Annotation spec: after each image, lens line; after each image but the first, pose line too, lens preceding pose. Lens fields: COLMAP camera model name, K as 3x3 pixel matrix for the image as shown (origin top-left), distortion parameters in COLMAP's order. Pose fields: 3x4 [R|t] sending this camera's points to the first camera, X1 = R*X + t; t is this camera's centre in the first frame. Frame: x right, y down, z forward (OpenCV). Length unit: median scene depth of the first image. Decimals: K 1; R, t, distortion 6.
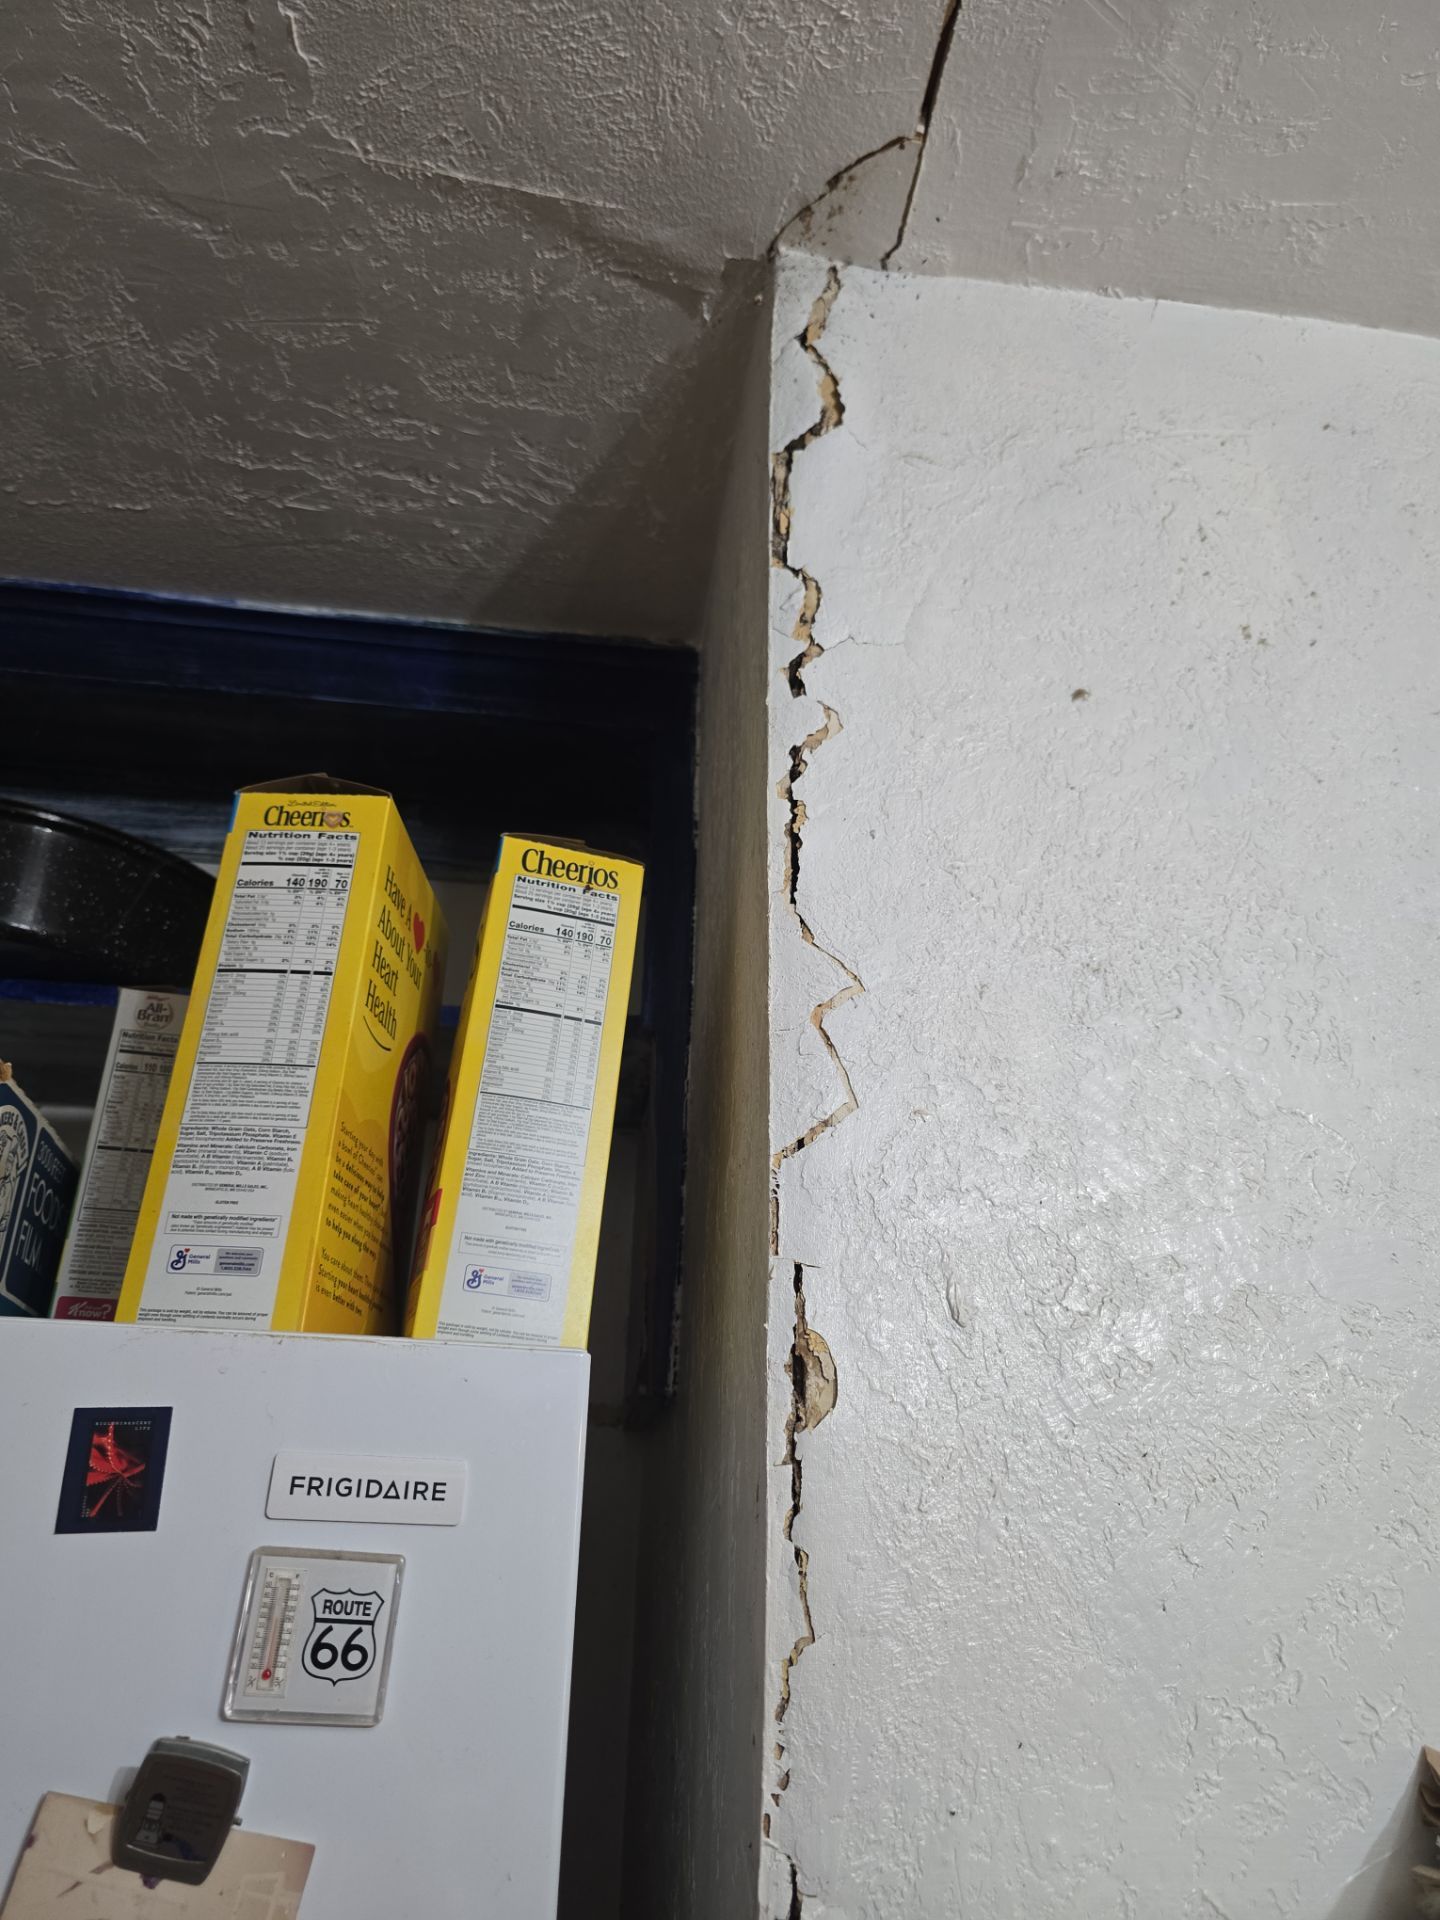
lens RADIAL K [[1281.7, 0, 720.0], [0, 1281.7, 960.0], [0, 0, 1]] dist [0.040485, -0.037999]
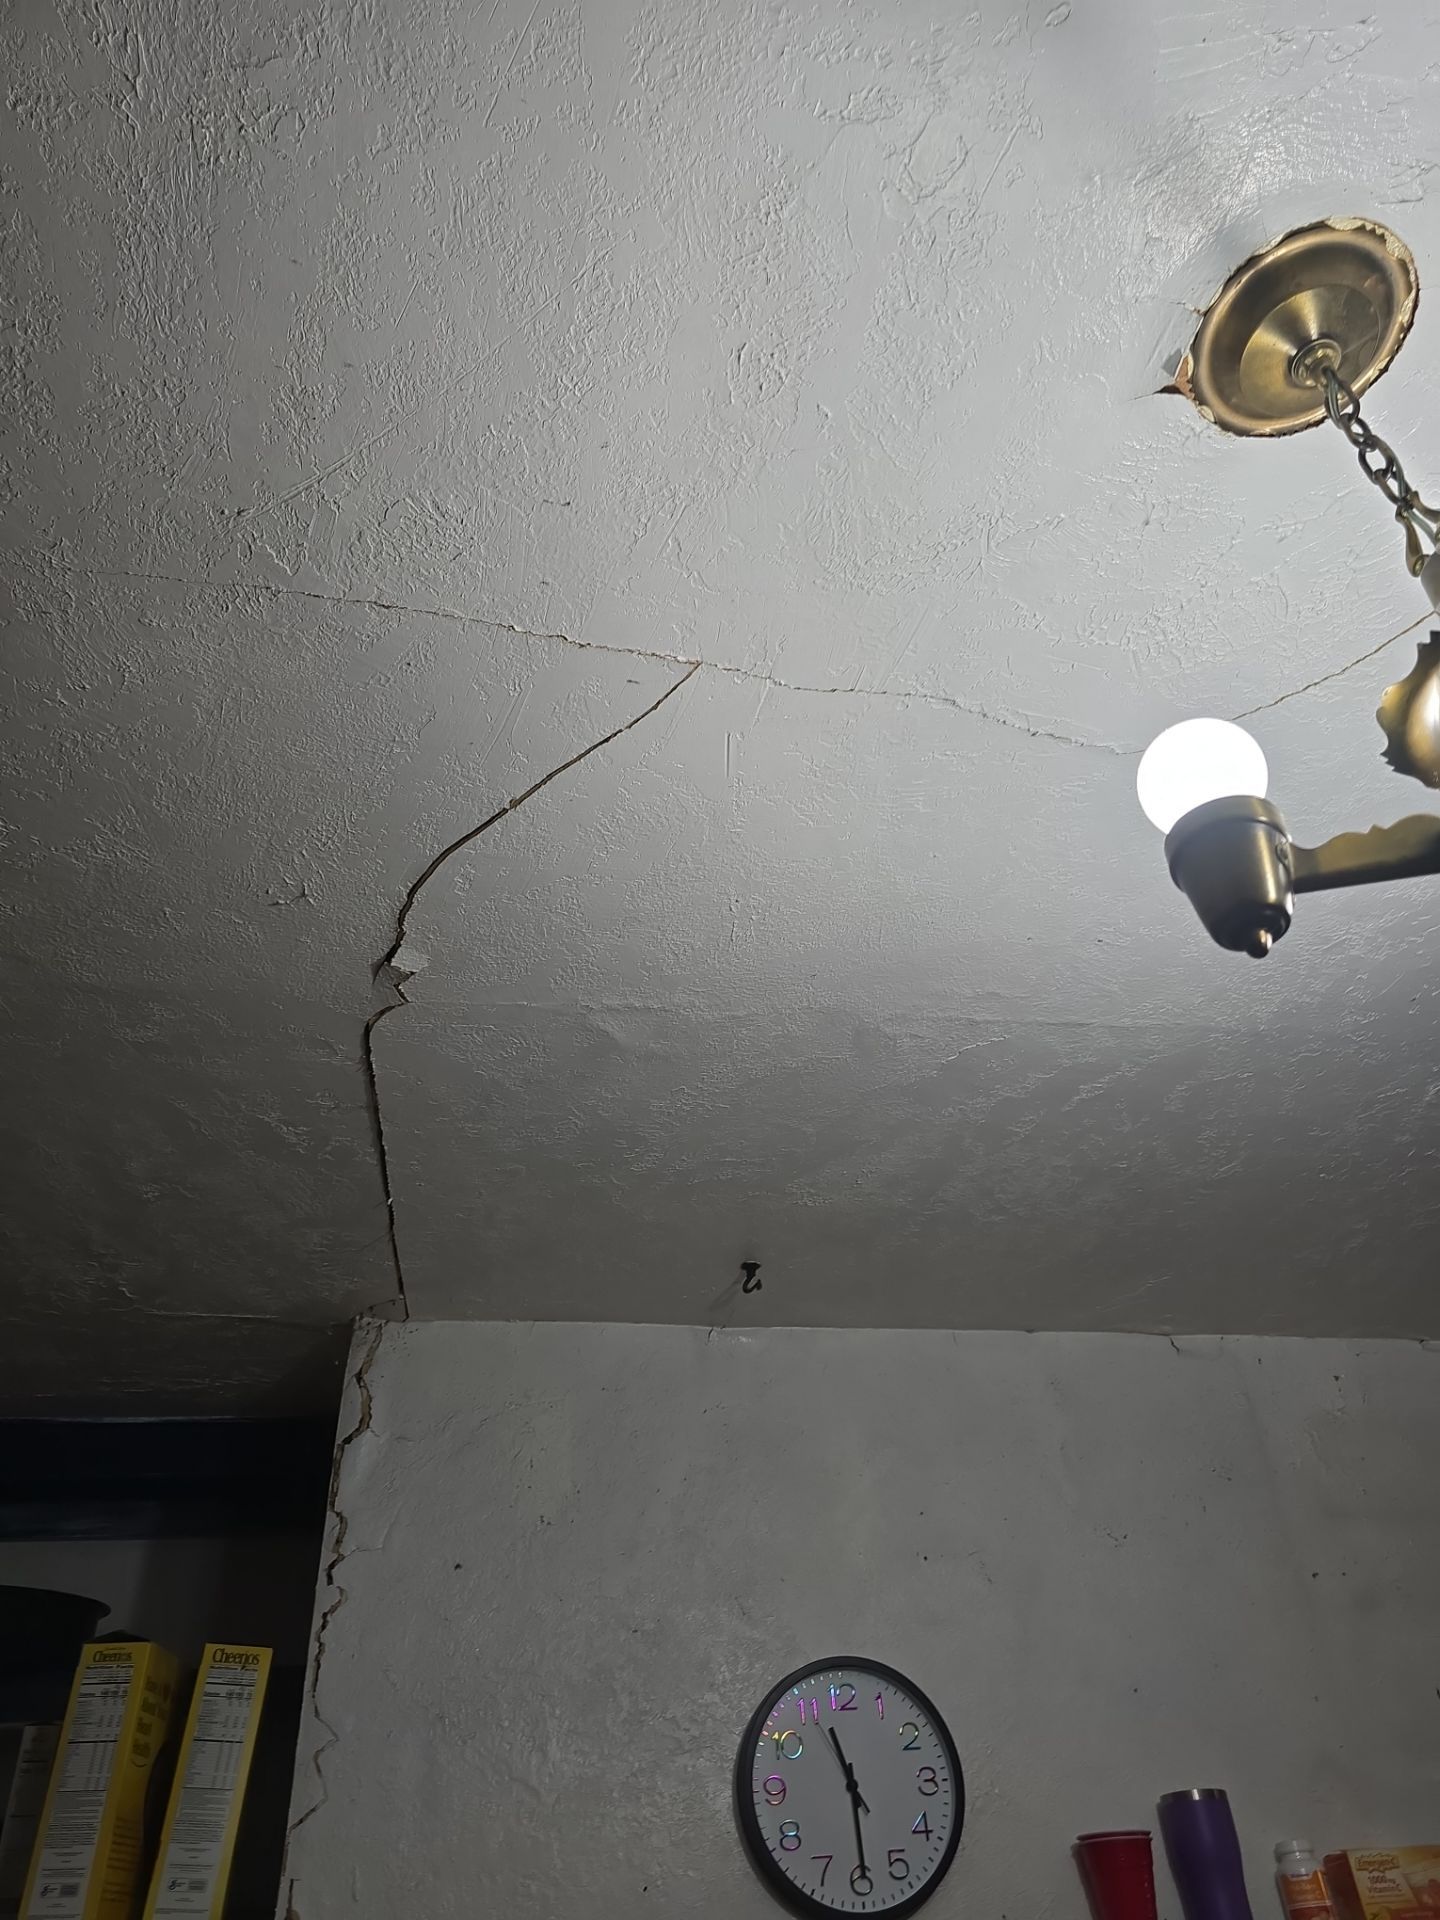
lens RADIAL K [[1281.7, 0, 720.0], [0, 1281.7, 960.0], [0, 0, 1]] dist [0.040485, -0.037999]
pose [[0.997191, -0.041774, 0.062163, 0.671476], [0.054538, 0.973876, -0.220432, -0.755738], [-0.051331, 0.223204, 0.973419, -1.590428]]
